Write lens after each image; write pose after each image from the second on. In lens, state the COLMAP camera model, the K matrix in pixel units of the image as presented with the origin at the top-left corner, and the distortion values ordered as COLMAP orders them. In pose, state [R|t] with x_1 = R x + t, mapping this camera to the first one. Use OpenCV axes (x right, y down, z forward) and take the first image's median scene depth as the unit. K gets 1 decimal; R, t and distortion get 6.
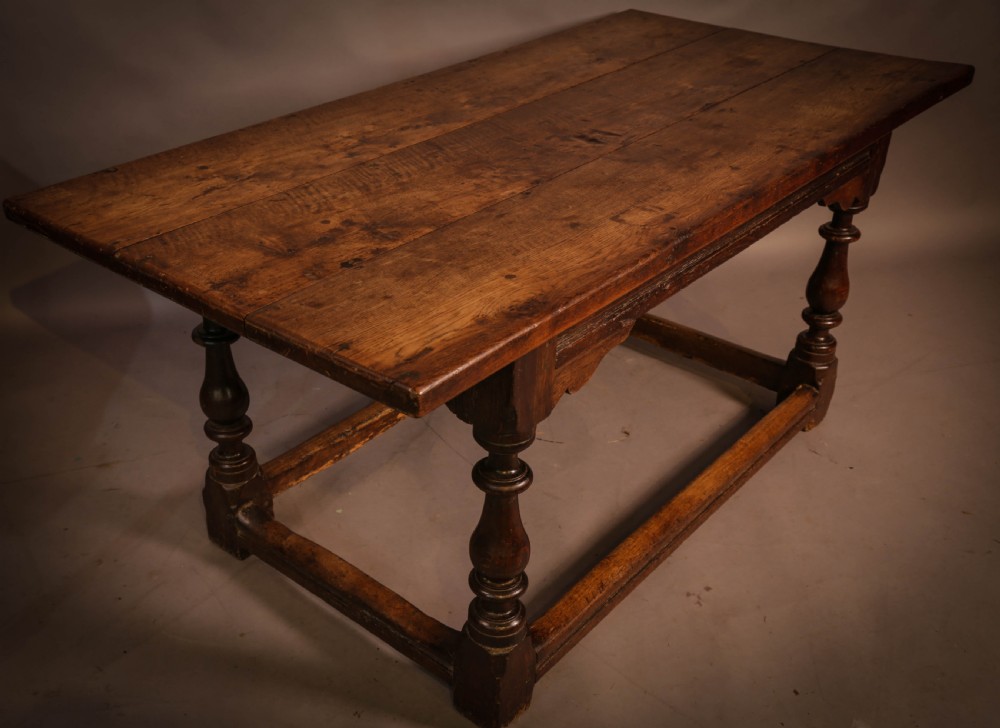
lens RADIAL K [[1097.3, 0, 451.4], [0, 1097.3, 367.7], [0, 0, 1]] dist [0.019612, 0.000000]
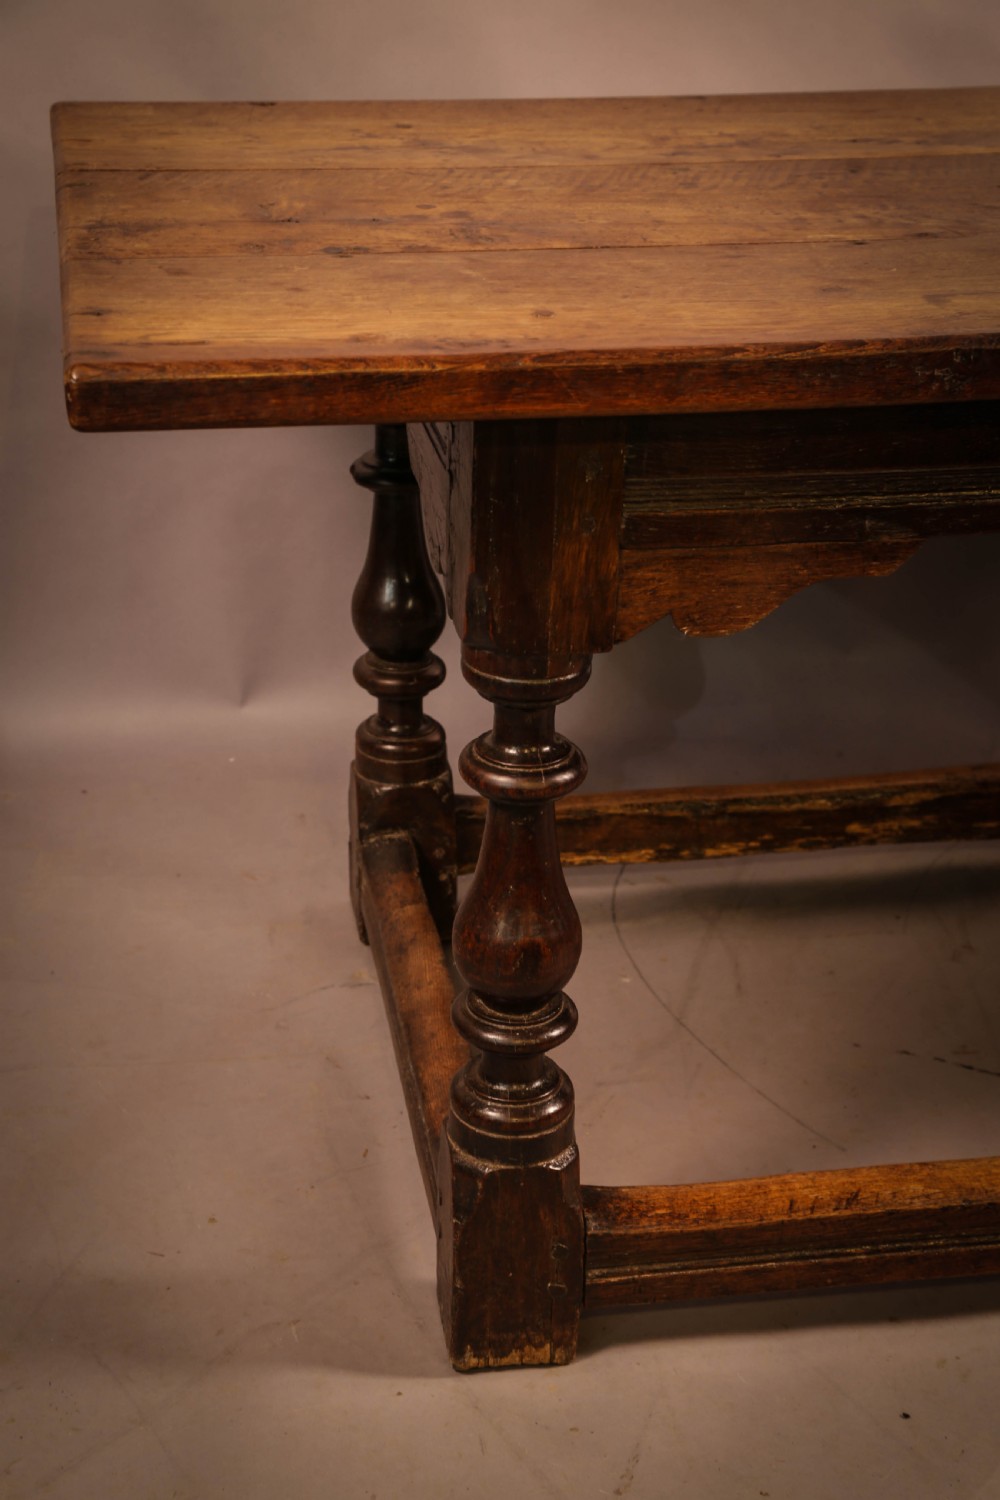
lens RADIAL K [[2467.4, 0, 489.3], [0, 2467.4, 754.2], [0, 0, 1]] dist [0.191513, 0.000000]
pose [[0.767437, 0.270177, -0.581416, 0.544038], [-0.329665, 0.944091, 0.003568, 0.078338], [0.549874, 0.188934, 0.813599, 0.103684]]
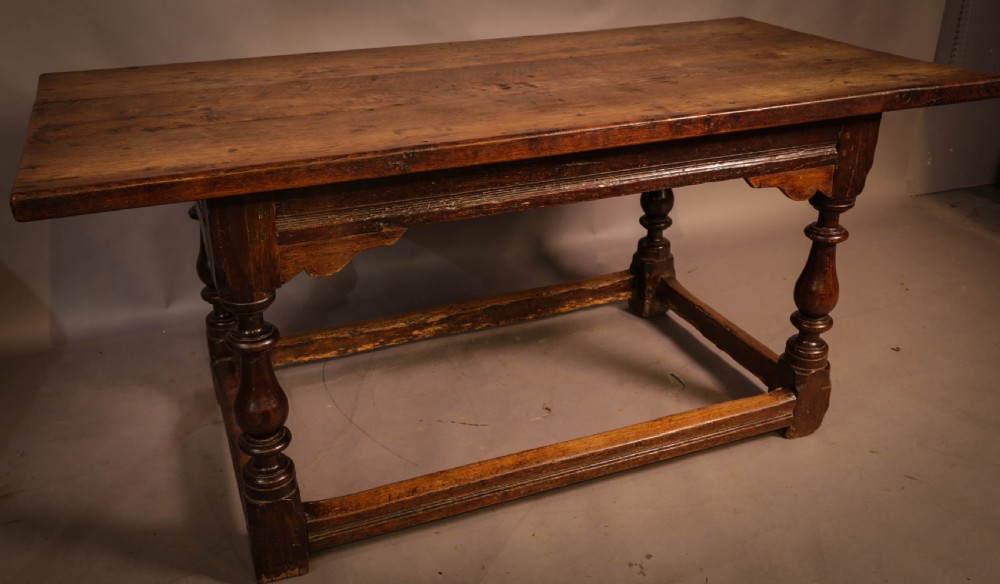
lens RADIAL K [[918.2, 0, 489.6], [0, 918.2, 286.3], [0, 0, 1]] dist [-0.015903, 0.000000]
pose [[0.885622, 0.180602, -0.427850, 0.545232], [-0.220457, 0.974356, -0.045040, 0.029482], [0.408744, 0.134211, 0.902727, 0.202460]]
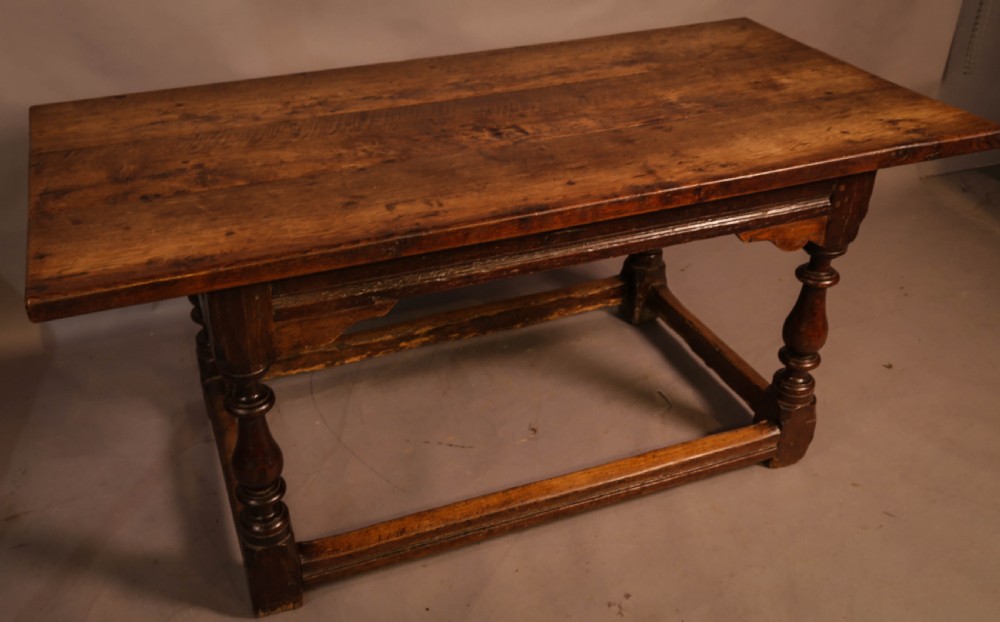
lens RADIAL K [[981.6, 0, 446.9], [0, 981.6, 296.7], [0, 0, 1]] dist [-0.024964, 0.000000]
pose [[0.870795, 0.235499, -0.431574, 0.545378], [-0.230760, 0.970892, 0.064183, -0.104212], [0.434126, 0.043699, 0.899791, 0.121884]]
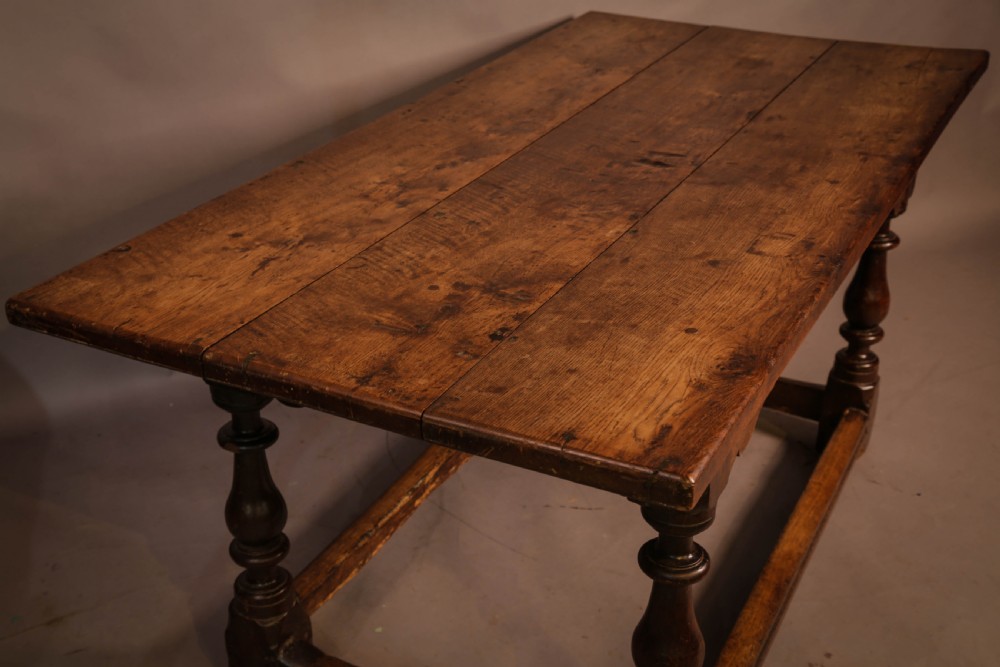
lens RADIAL K [[1267.4, 0, 498.2], [0, 1267.4, 336.7], [0, 0, 1]] dist [0.101940, 0.000000]
pose [[0.970758, -0.107586, 0.214600, -0.233371], [0.120322, 0.991614, -0.047157, -0.037059], [-0.207727, 0.071600, 0.975563, 0.041291]]
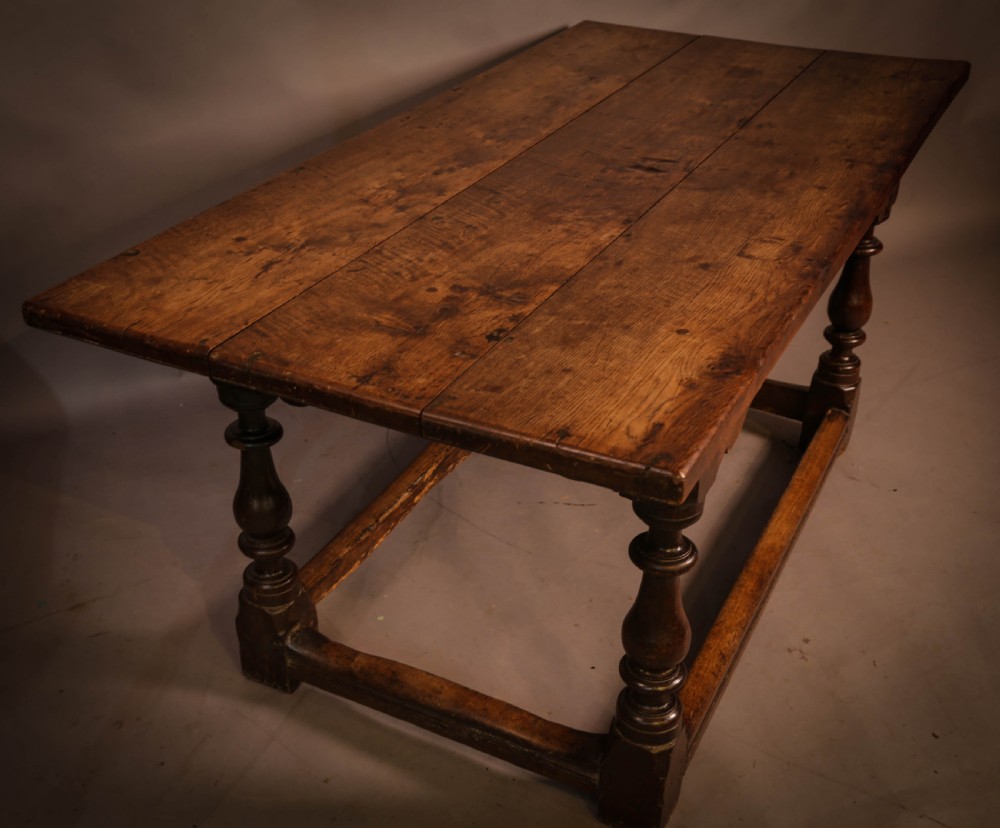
lens RADIAL K [[1217.8, 0, 485.8], [0, 1217.8, 418.3], [0, 0, 1]] dist [0.008787, 0.000000]
pose [[0.972185, -0.120013, 0.201131, -0.232449], [0.119701, 0.992715, 0.013758, -0.034503], [-0.201317, 0.010700, 0.979468, 0.050119]]
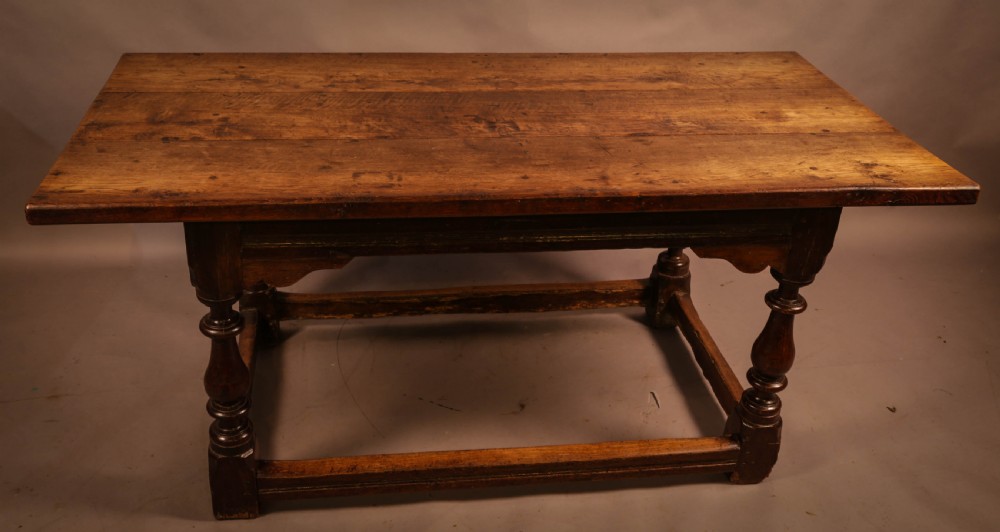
lens RADIAL K [[952.7, 0, 472.9], [0, 952.7, 233.2], [0, 0, 1]] dist [-0.023845, 0.000000]
pose [[0.741822, 0.335825, -0.580450, 0.762098], [-0.367732, 0.927539, 0.066671, -0.163908], [0.560779, 0.163992, 0.811562, 0.171613]]
